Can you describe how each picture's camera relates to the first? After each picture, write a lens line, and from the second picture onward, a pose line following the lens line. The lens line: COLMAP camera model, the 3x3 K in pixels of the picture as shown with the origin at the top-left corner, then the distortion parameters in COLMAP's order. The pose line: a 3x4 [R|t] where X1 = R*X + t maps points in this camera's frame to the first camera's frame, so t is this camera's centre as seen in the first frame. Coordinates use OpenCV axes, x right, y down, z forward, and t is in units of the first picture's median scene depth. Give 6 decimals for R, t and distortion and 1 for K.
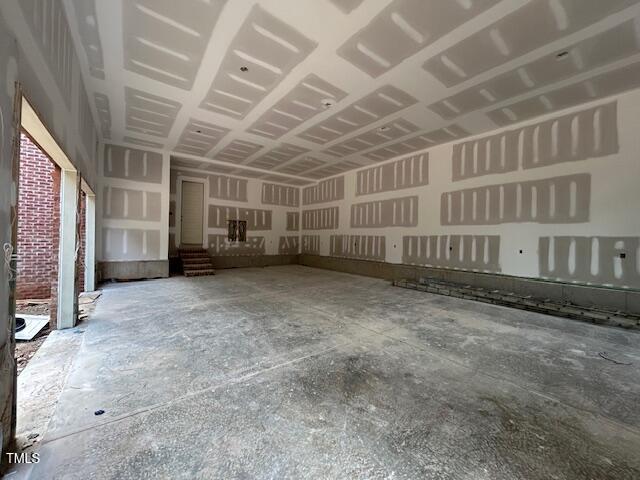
lens RADIAL K [[258.7, 0, 320.7], [0, 258.7, 238.2], [0, 0, 1]] dist [-0.000683, 0.000065]
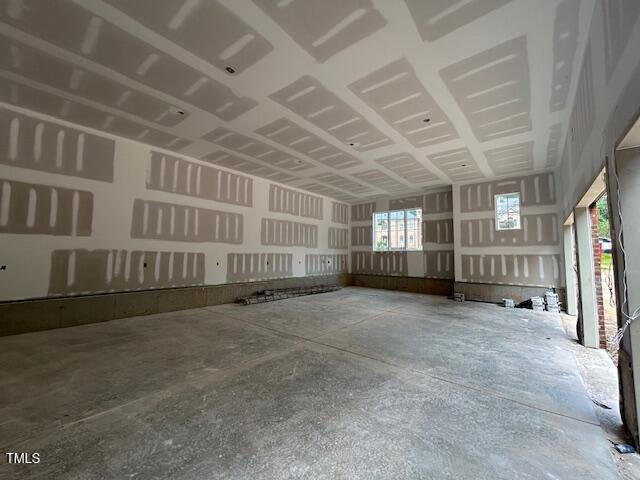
lens RADIAL K [[258.7, 0, 320.7], [0, 258.7, 238.2], [0, 0, 1]] dist [-0.000683, 0.000065]
pose [[-0.222001, 0.048002, 0.973864, -0.809766], [-0.013859, 0.998531, -0.052377, -0.021191], [-0.974948, -0.025125, -0.221009, 1.053939]]
